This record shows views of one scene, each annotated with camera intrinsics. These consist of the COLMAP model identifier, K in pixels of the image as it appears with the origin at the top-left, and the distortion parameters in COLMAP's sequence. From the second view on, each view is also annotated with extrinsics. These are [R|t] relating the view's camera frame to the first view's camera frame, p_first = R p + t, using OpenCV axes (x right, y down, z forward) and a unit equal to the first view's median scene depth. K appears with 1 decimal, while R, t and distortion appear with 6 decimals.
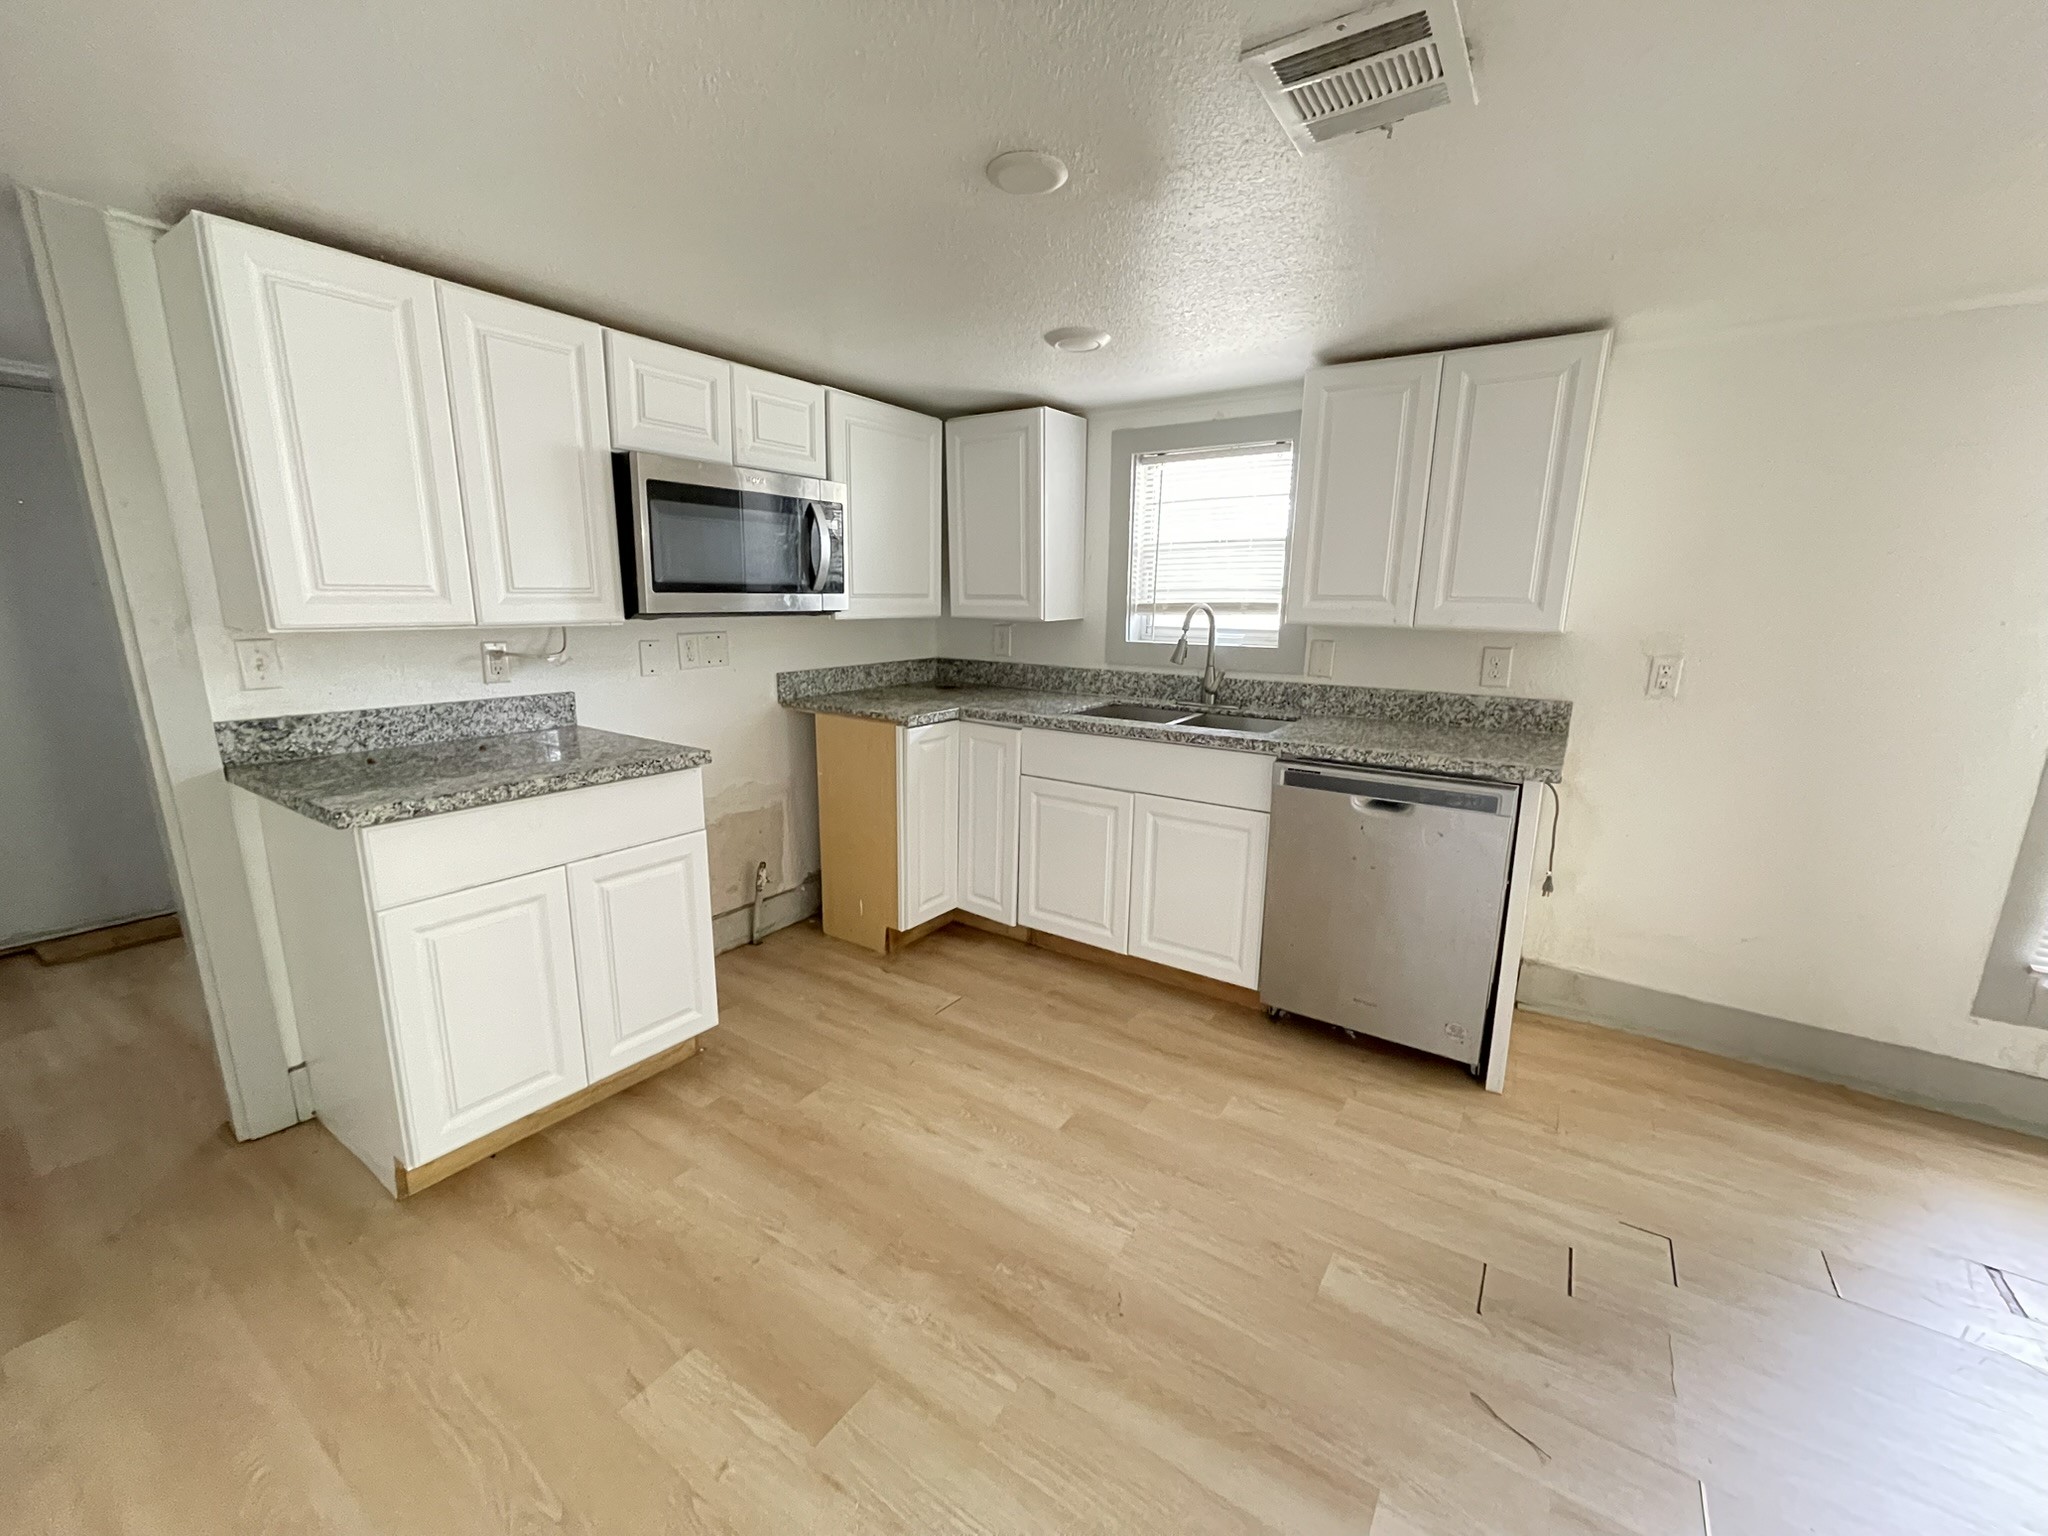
lens RADIAL K [[831.3, 0, 1014.0], [0, 831.3, 767.4], [0, 0, 1]] dist [-0.000572, 0.000277]
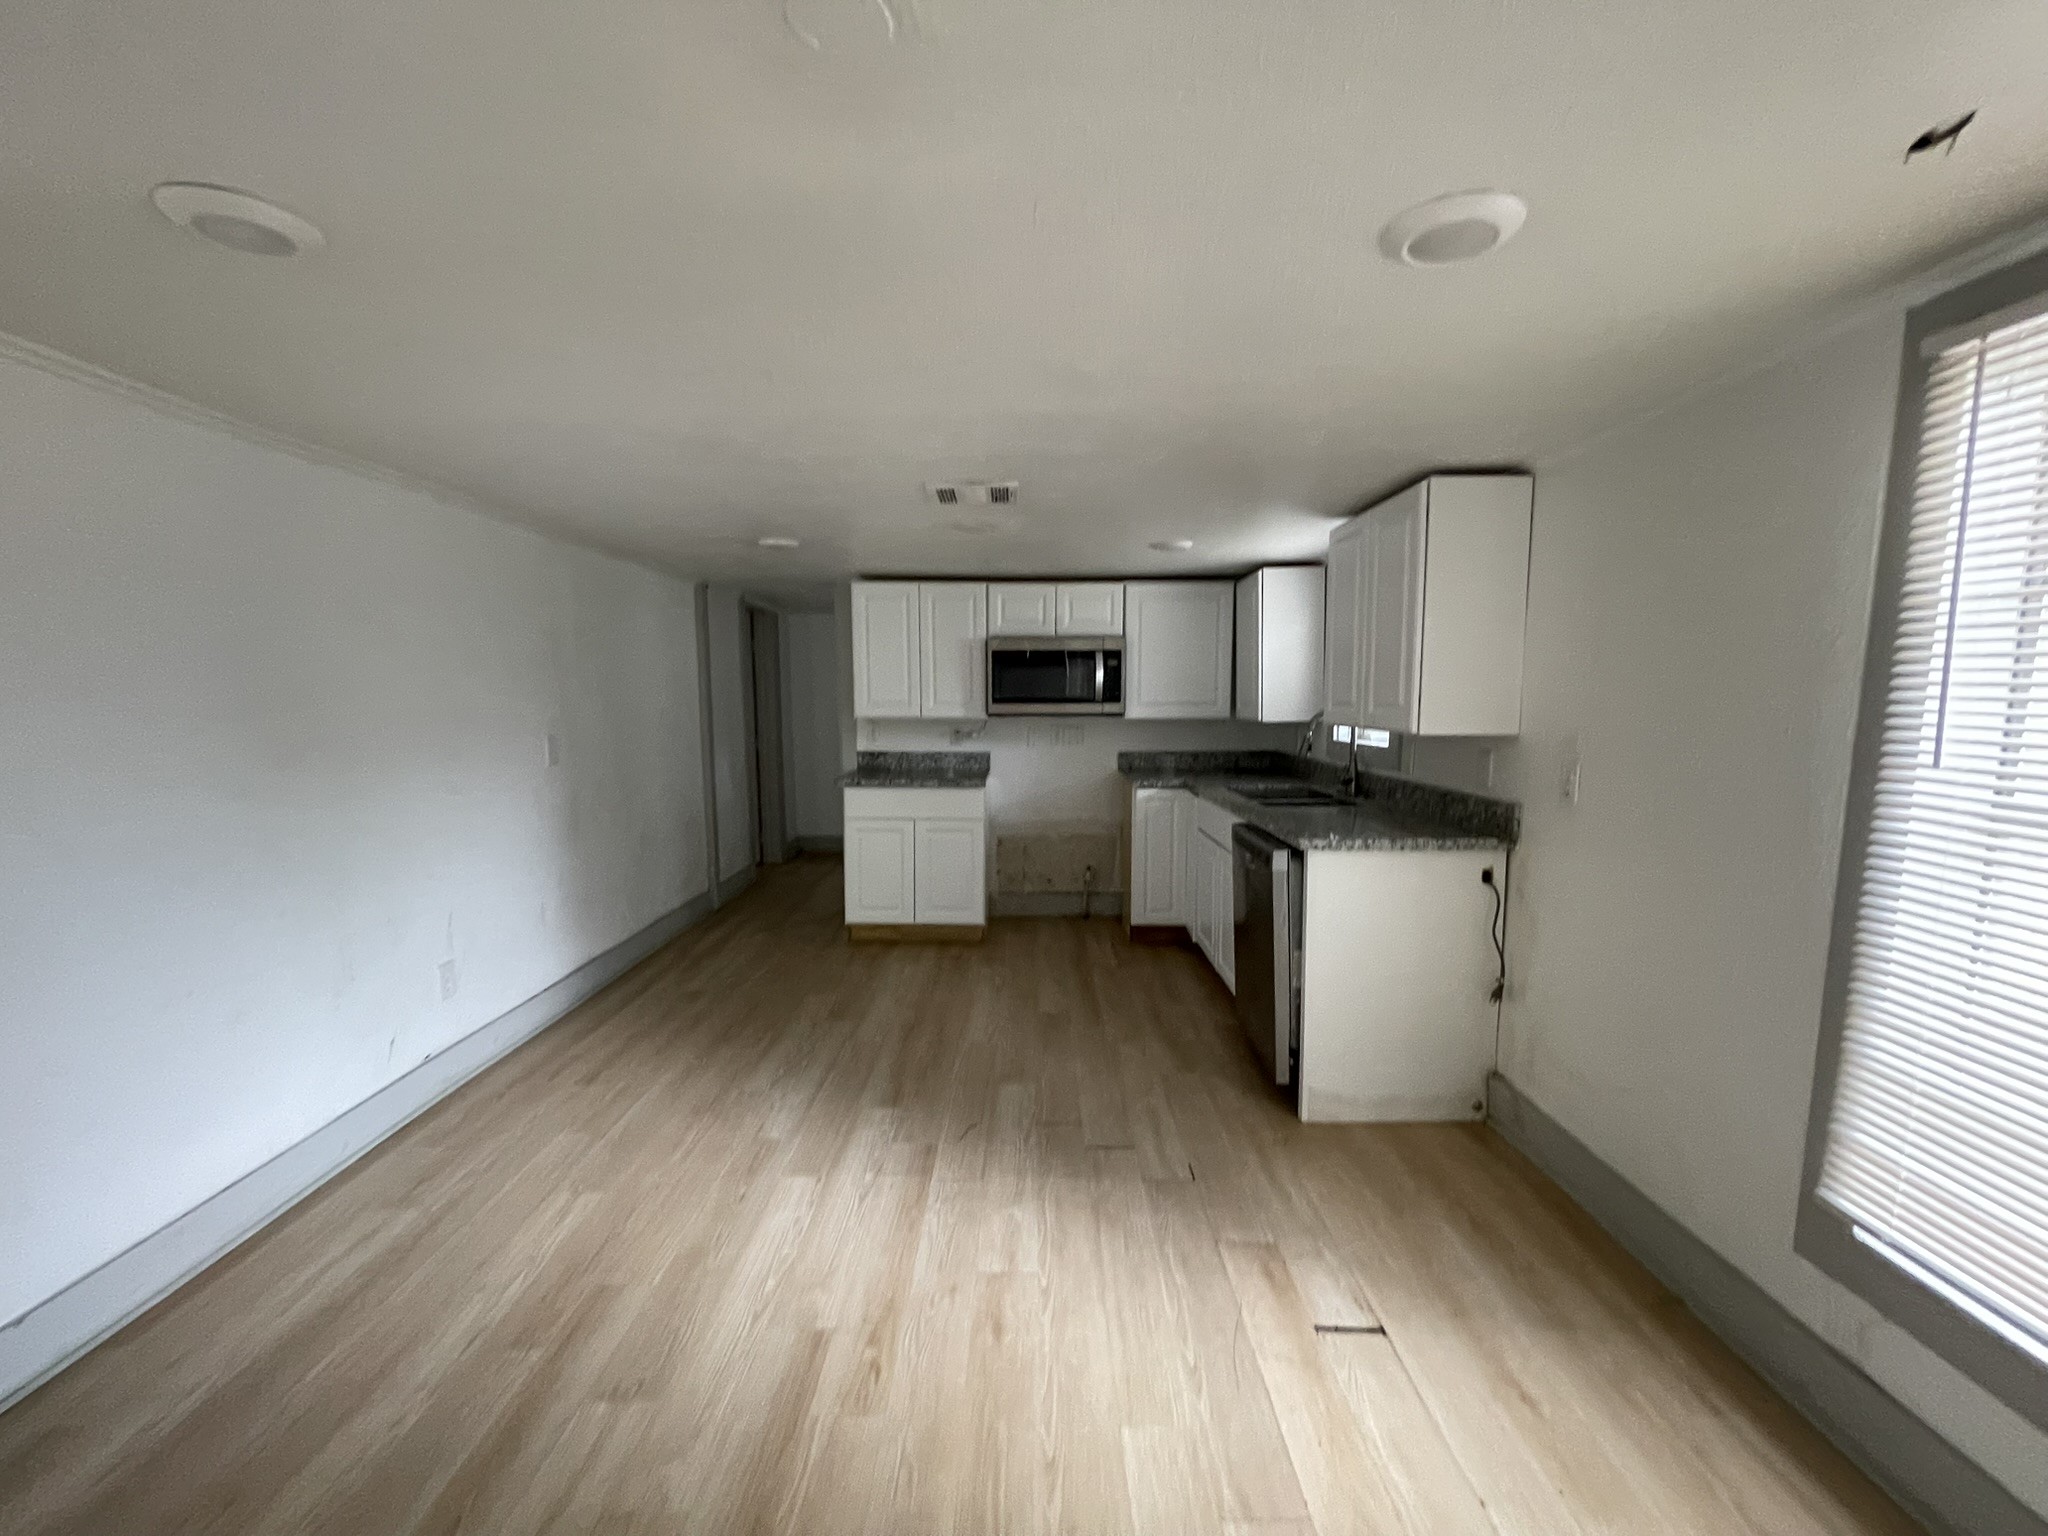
lens RADIAL K [[831.3, 0, 1012.8], [0, 831.3, 775.9], [0, 0, 1]] dist [-0.000572, 0.000277]
pose [[0.542729, 0.065135, -0.837379, 1.278382], [-0.166198, 0.985603, -0.031053, 0.019432], [0.823301, 0.156024, 0.545740, -0.042518]]
